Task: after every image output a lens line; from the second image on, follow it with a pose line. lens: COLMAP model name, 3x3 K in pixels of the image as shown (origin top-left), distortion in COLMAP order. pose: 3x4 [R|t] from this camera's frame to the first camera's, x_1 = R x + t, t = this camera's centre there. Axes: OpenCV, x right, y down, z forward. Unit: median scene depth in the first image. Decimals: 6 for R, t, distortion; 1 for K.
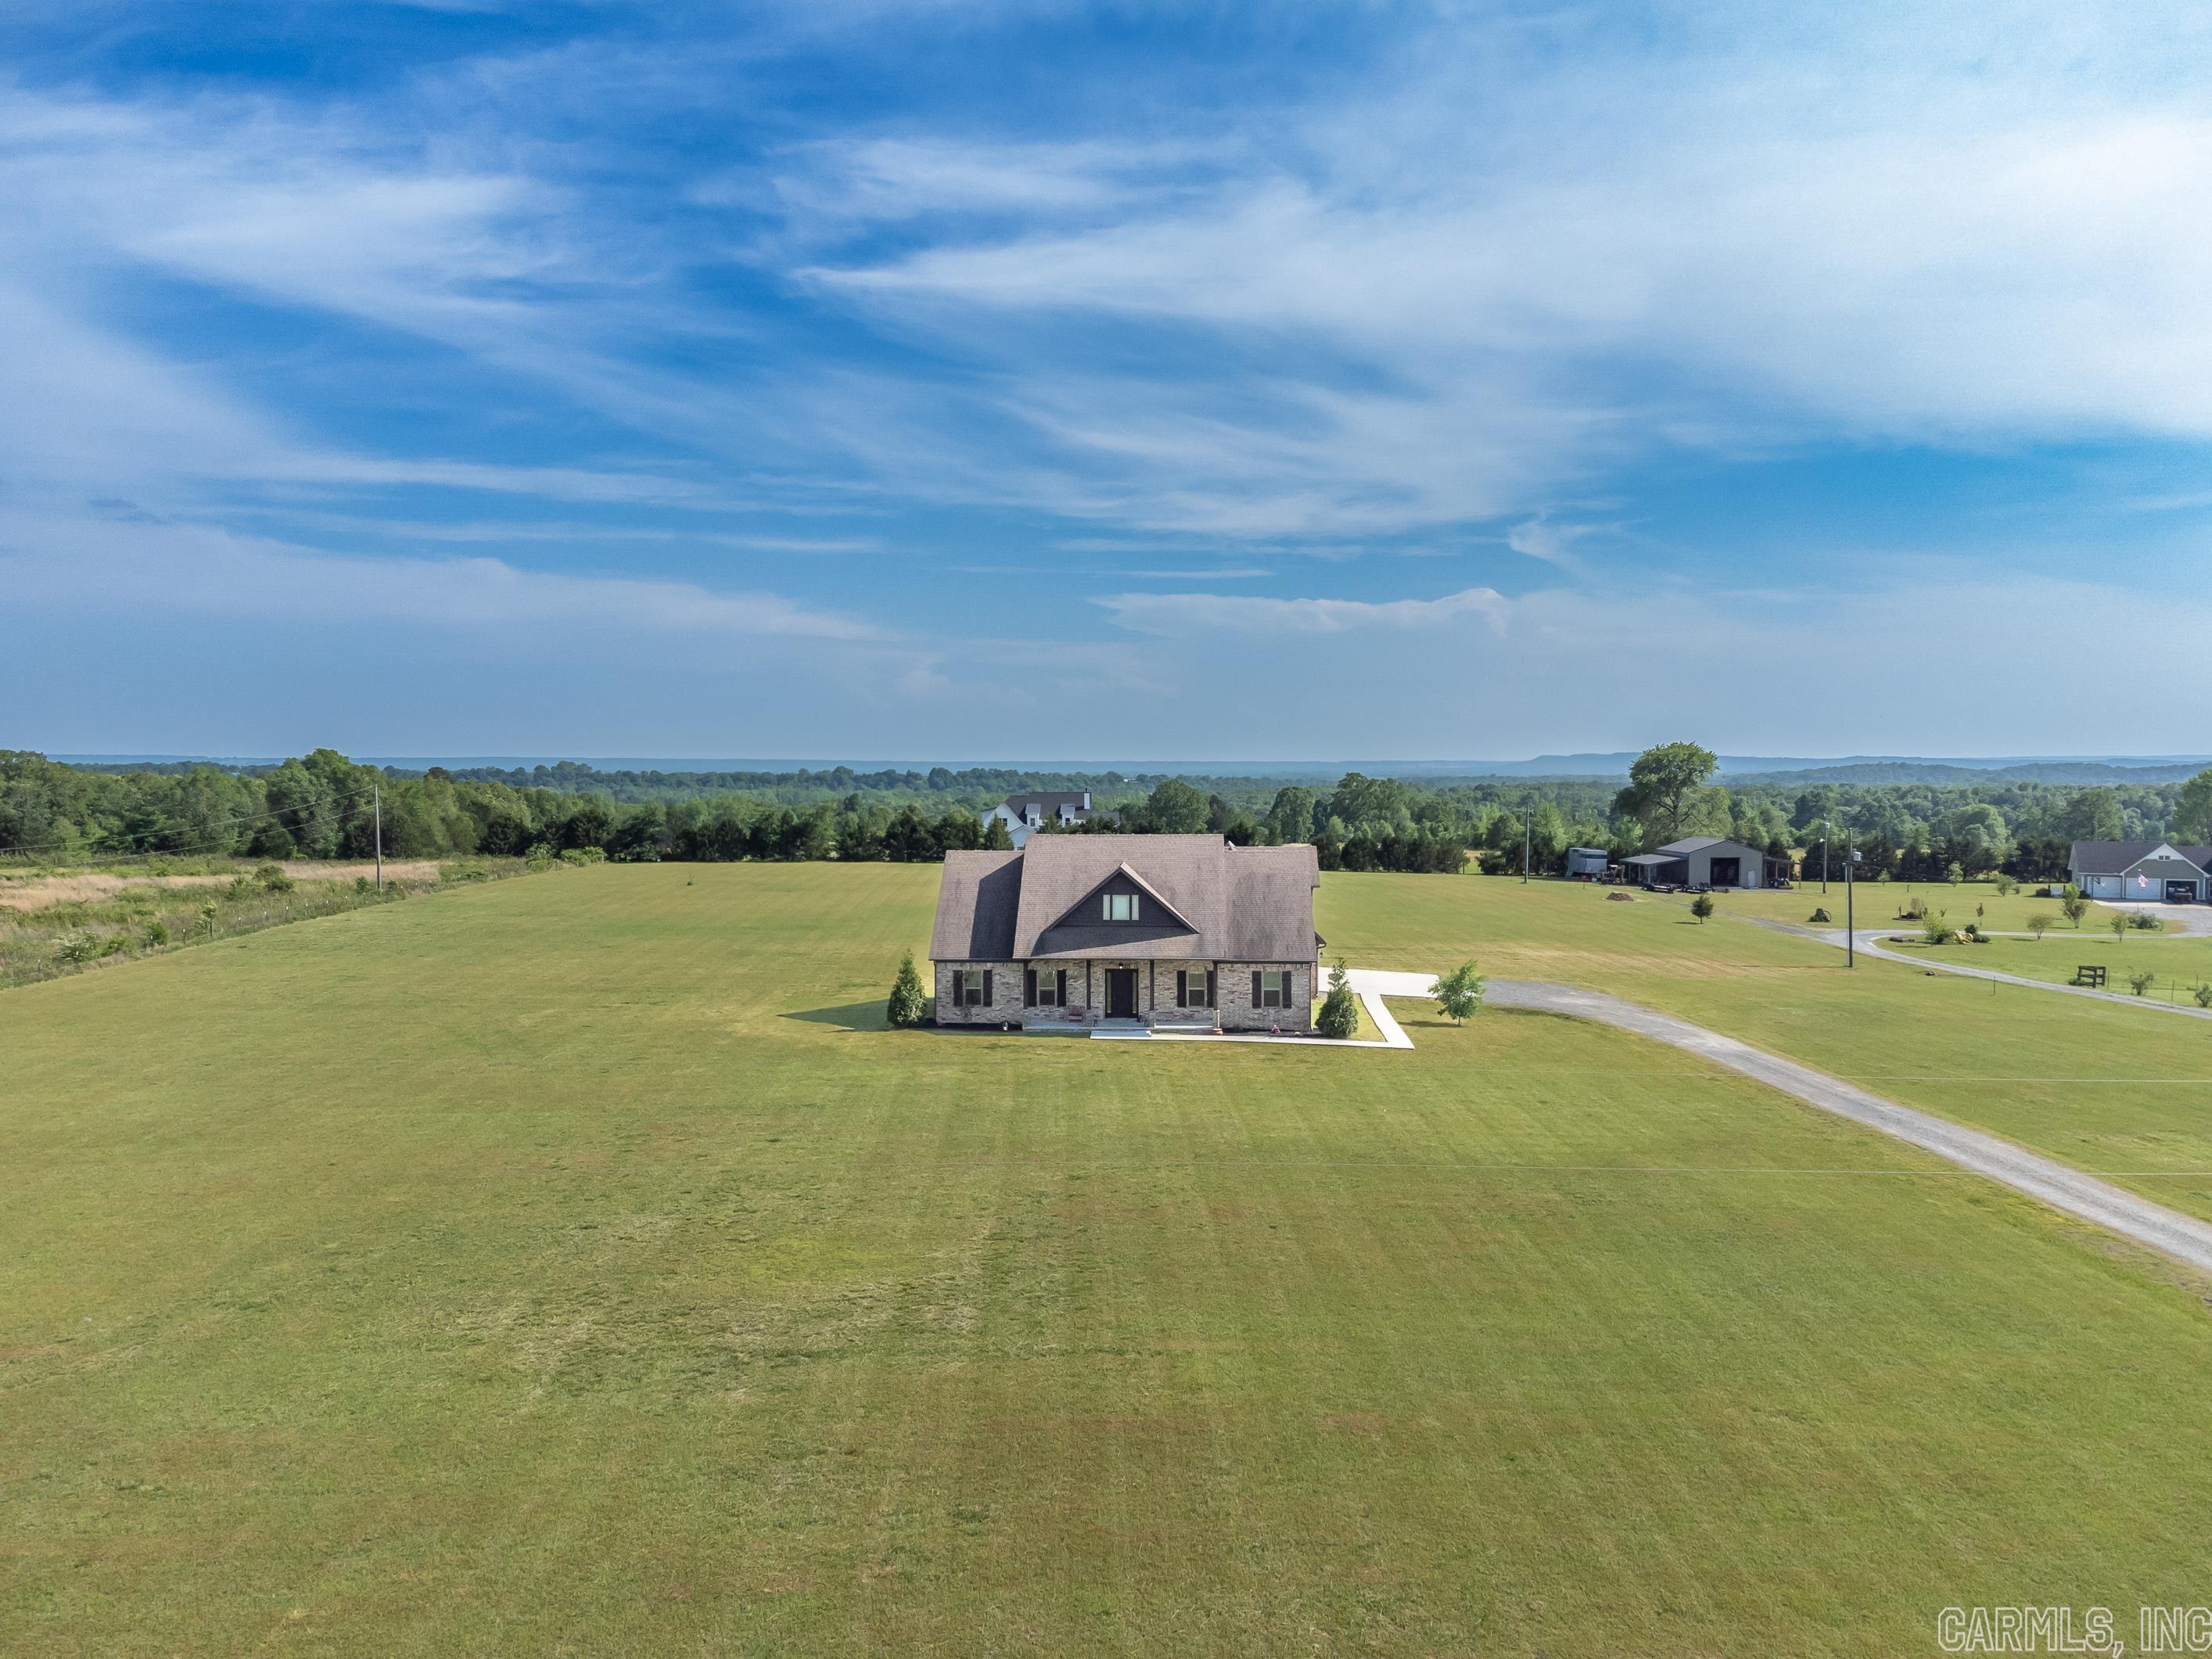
lens RADIAL K [[1572.4, 0, 1106.0], [0, 1572.4, 829.5], [0, 0, 1]] dist [0.122496, -0.149792]
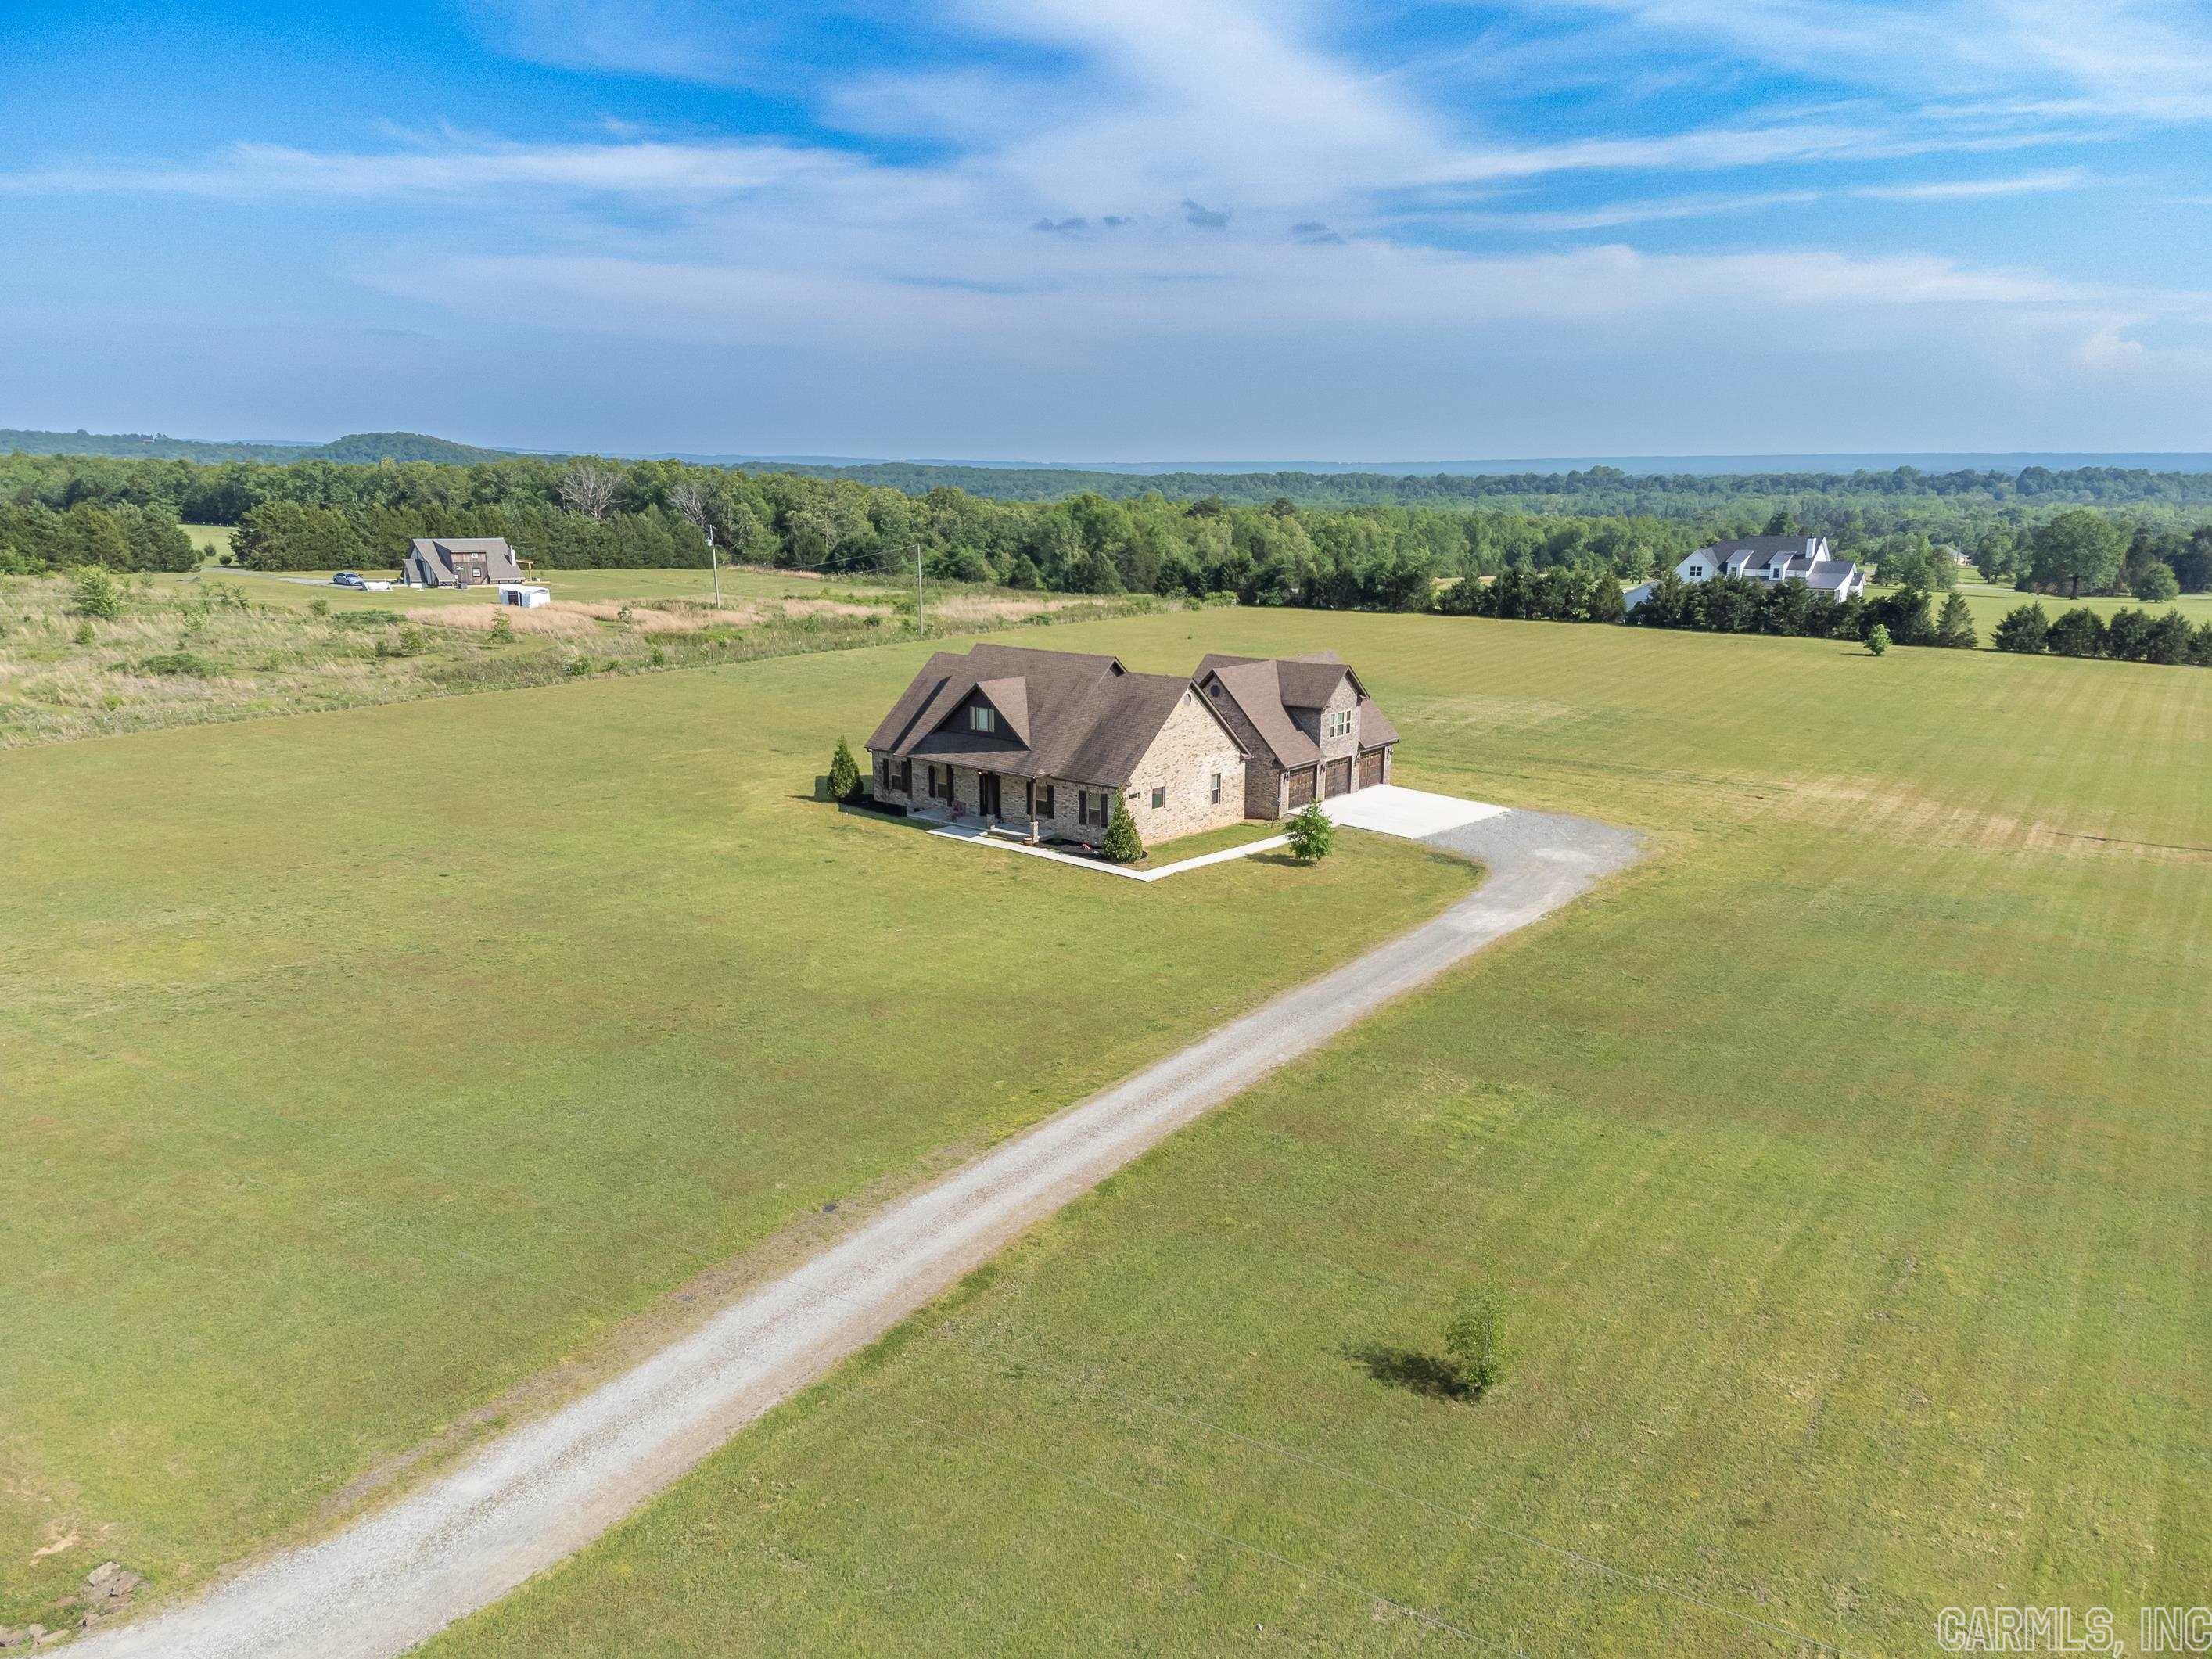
lens RADIAL K [[1572.4, 0, 1106.0], [0, 1572.4, 829.5], [0, 0, 1]] dist [0.122496, -0.149792]
pose [[0.778813, 0.133561, -0.612871, 0.301663], [-0.016679, 0.981132, 0.192620, -0.035650], [0.627034, -0.139794, 0.766346, 0.072125]]
